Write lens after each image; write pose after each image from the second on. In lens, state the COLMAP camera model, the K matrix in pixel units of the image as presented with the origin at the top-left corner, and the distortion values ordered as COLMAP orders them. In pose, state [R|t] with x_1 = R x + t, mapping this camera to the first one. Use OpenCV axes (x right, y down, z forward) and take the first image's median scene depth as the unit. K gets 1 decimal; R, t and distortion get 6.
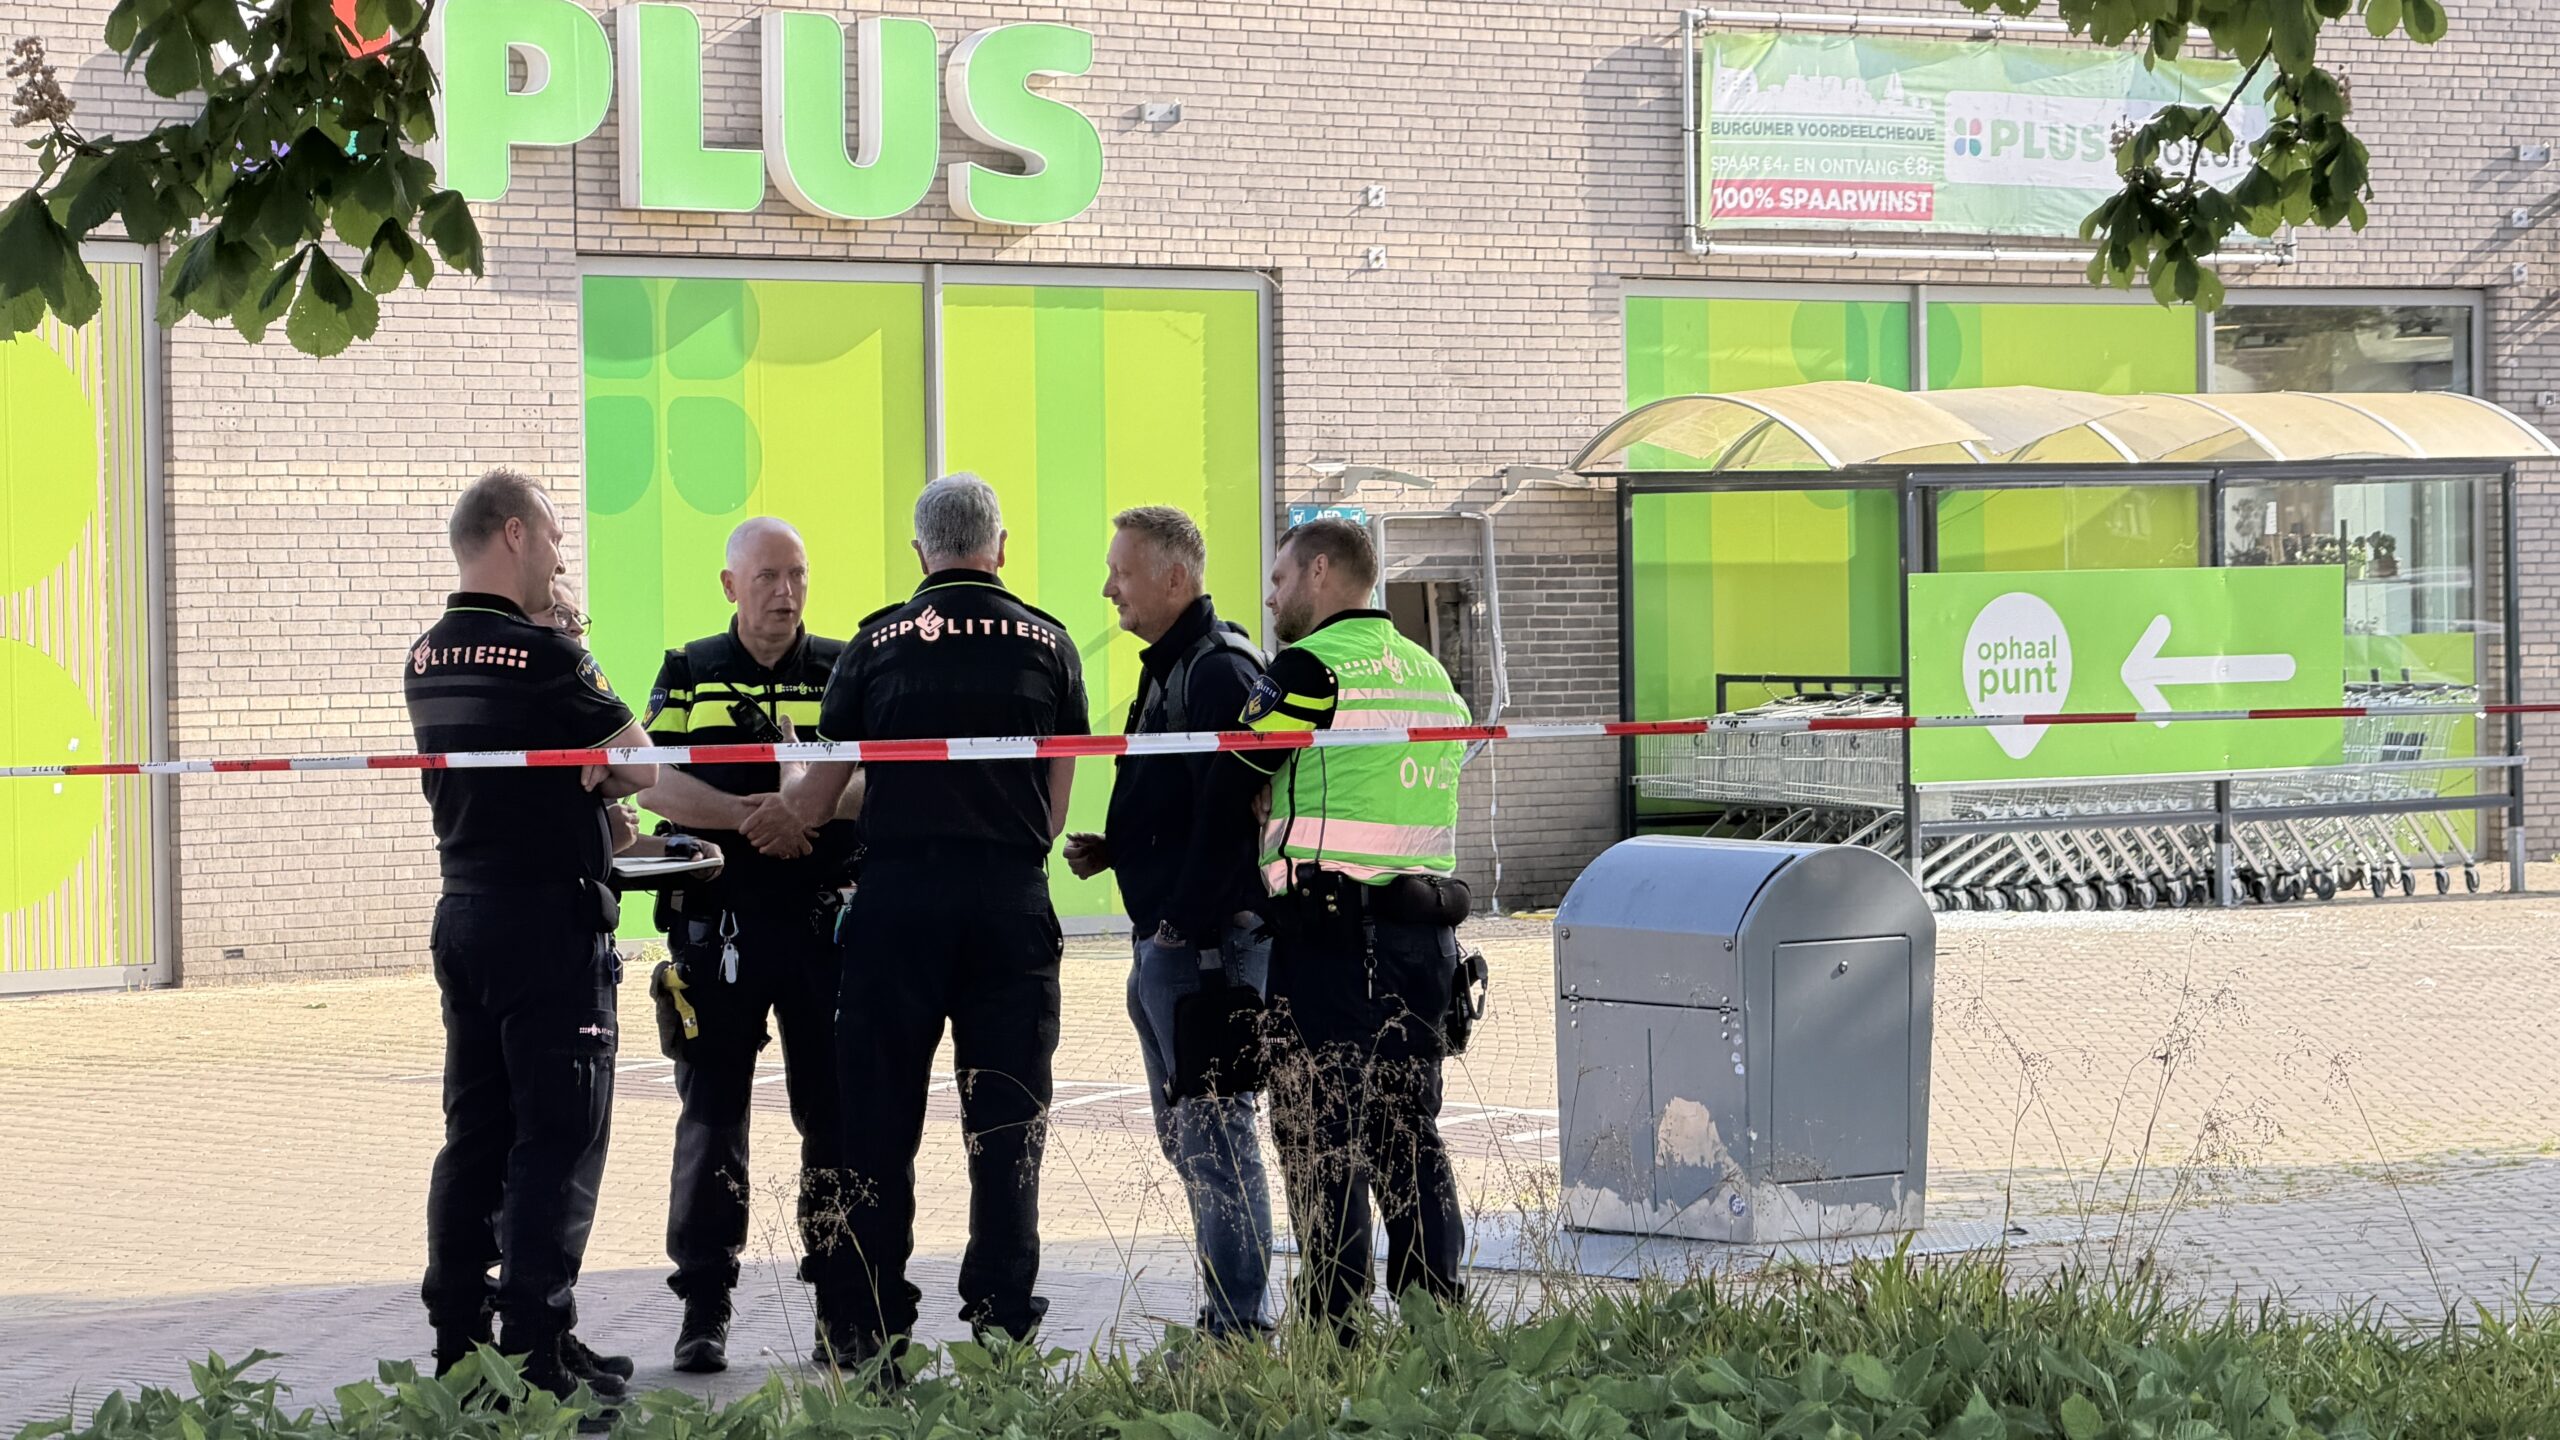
lens RADIAL K [[7768.8, 0, 1282.8], [0, 7768.8, 720.4], [0, 0, 1]] dist [0.171050, 0.000000]
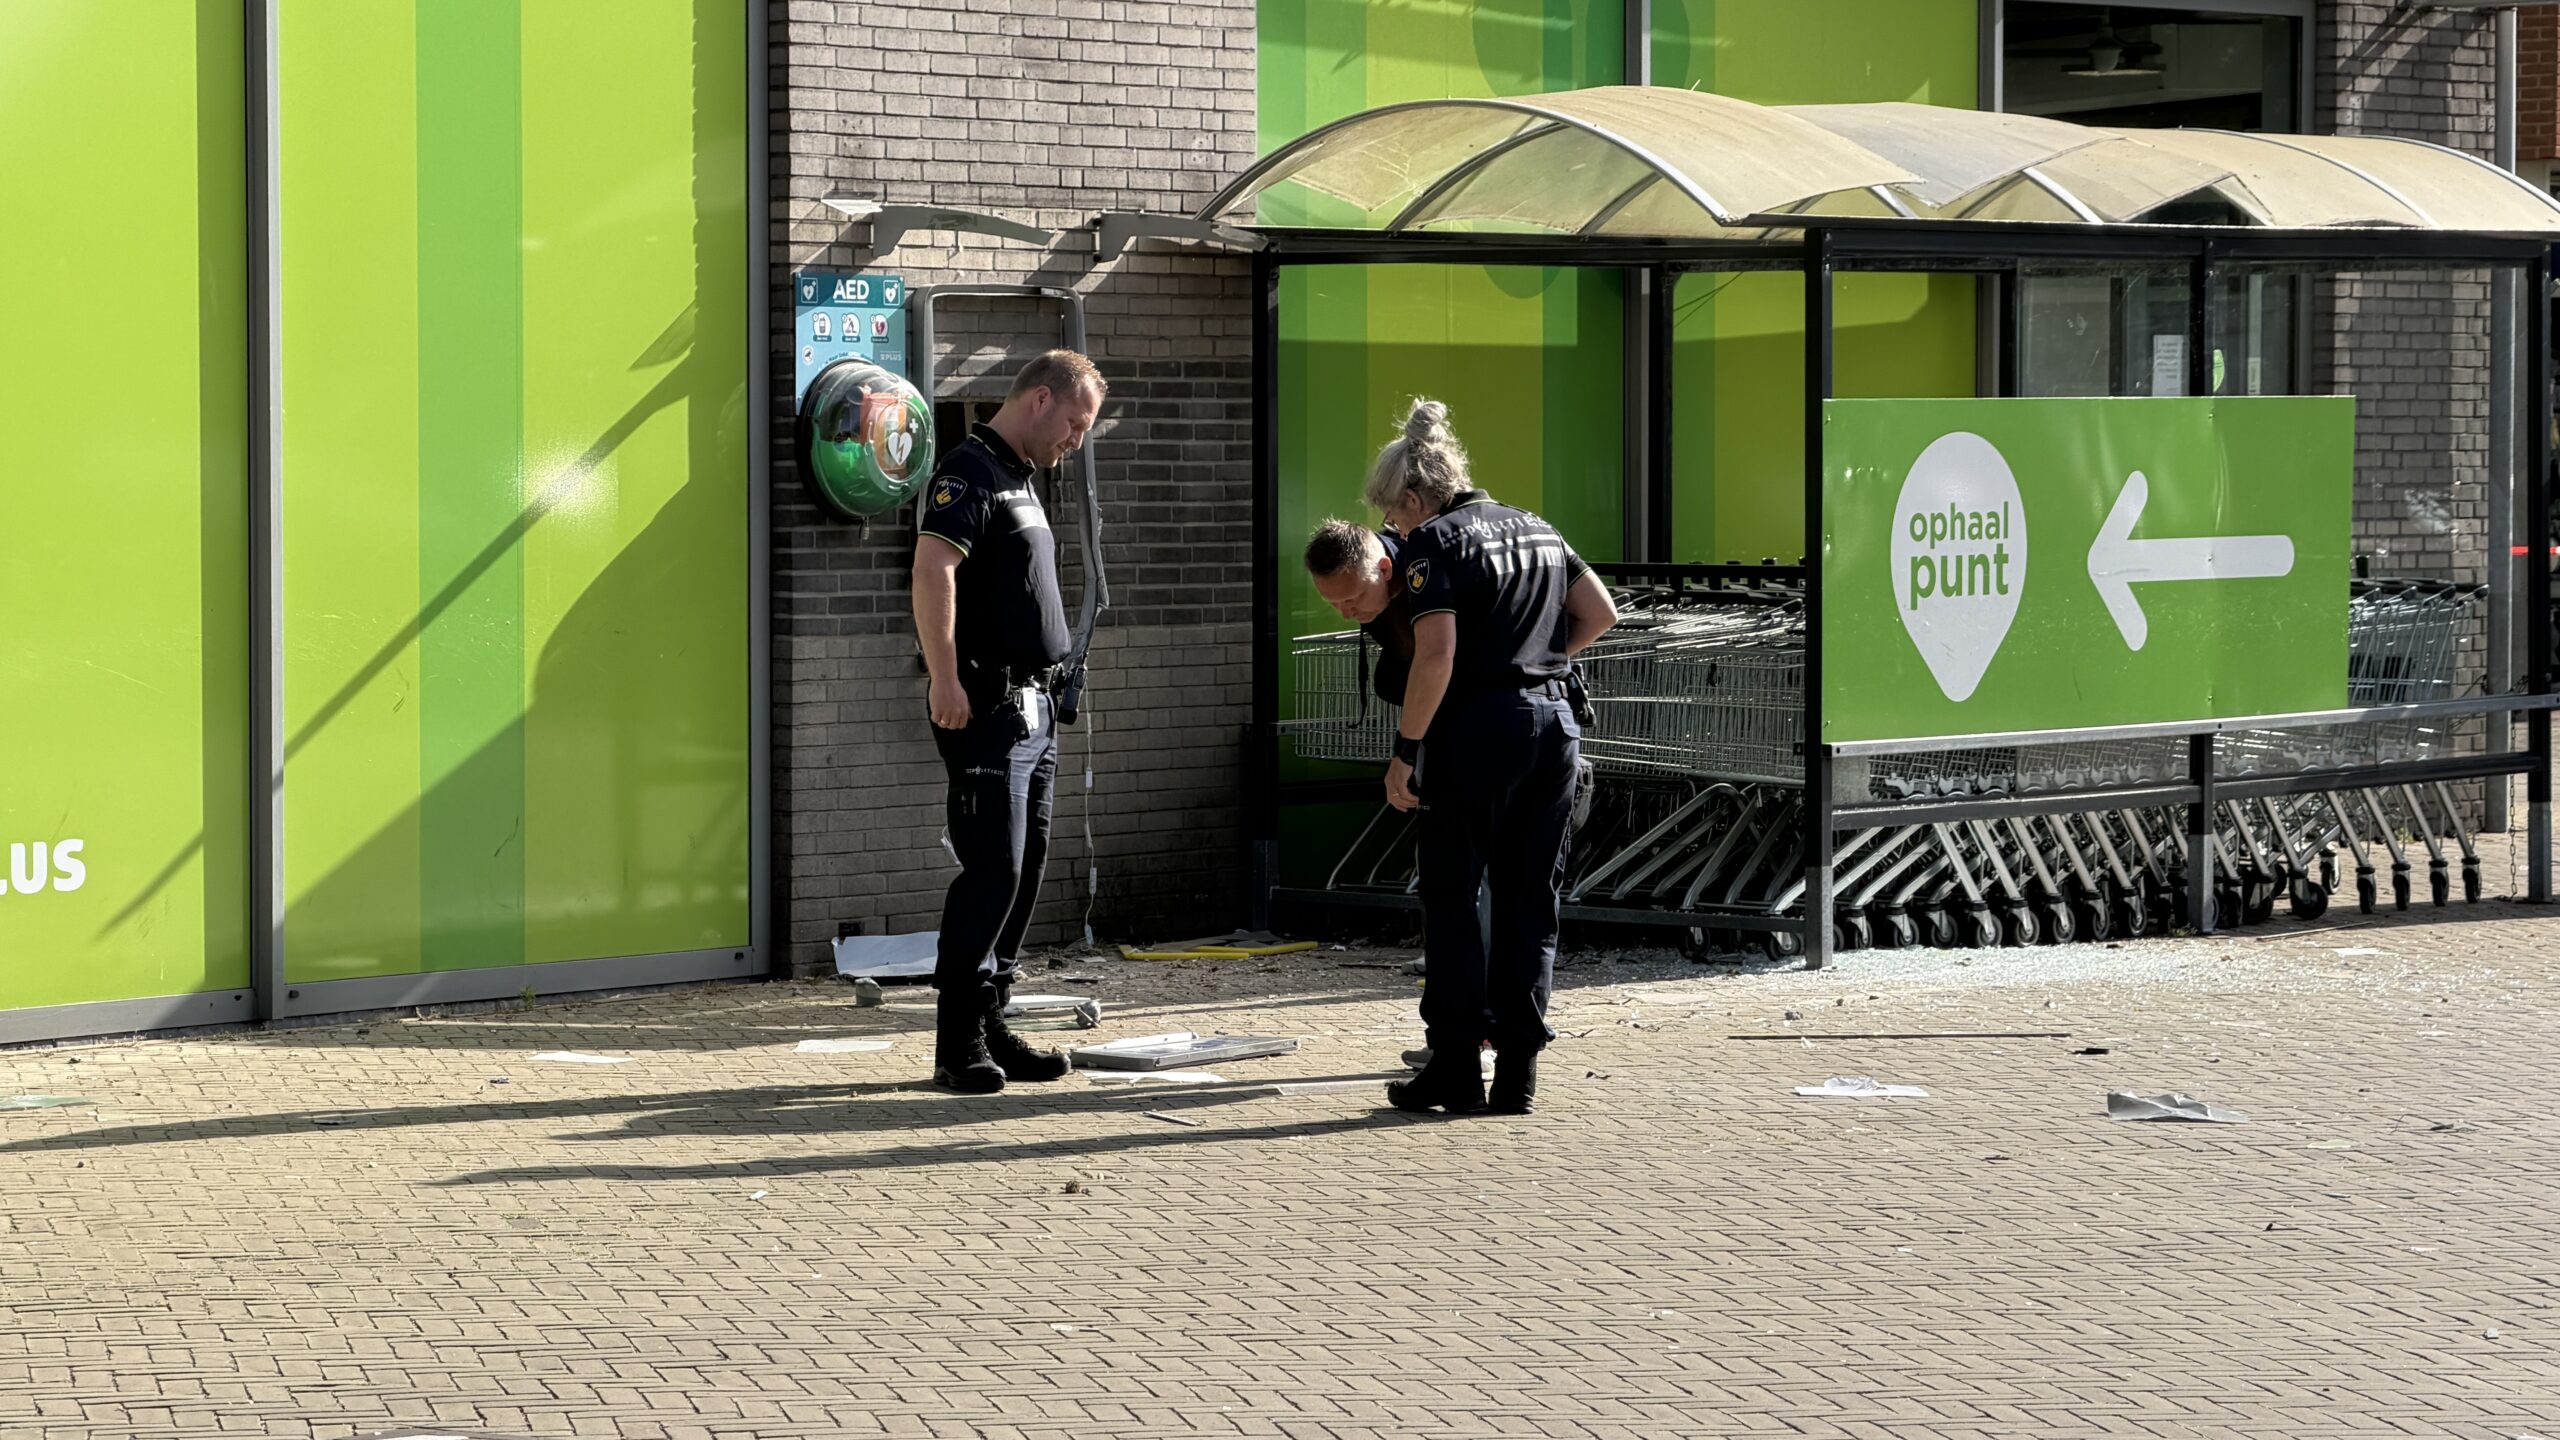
lens RADIAL K [[7768.8, 0, 1276.9], [0, 7768.8, 740.3], [0, 0, 1]] dist [0.171050, 0.000000]
pose [[0.974123, 0.003733, 0.225990, -0.096215], [-0.008523, 0.999759, 0.020224, -0.003969], [-0.225860, -0.021627, 0.973920, 0.407208]]
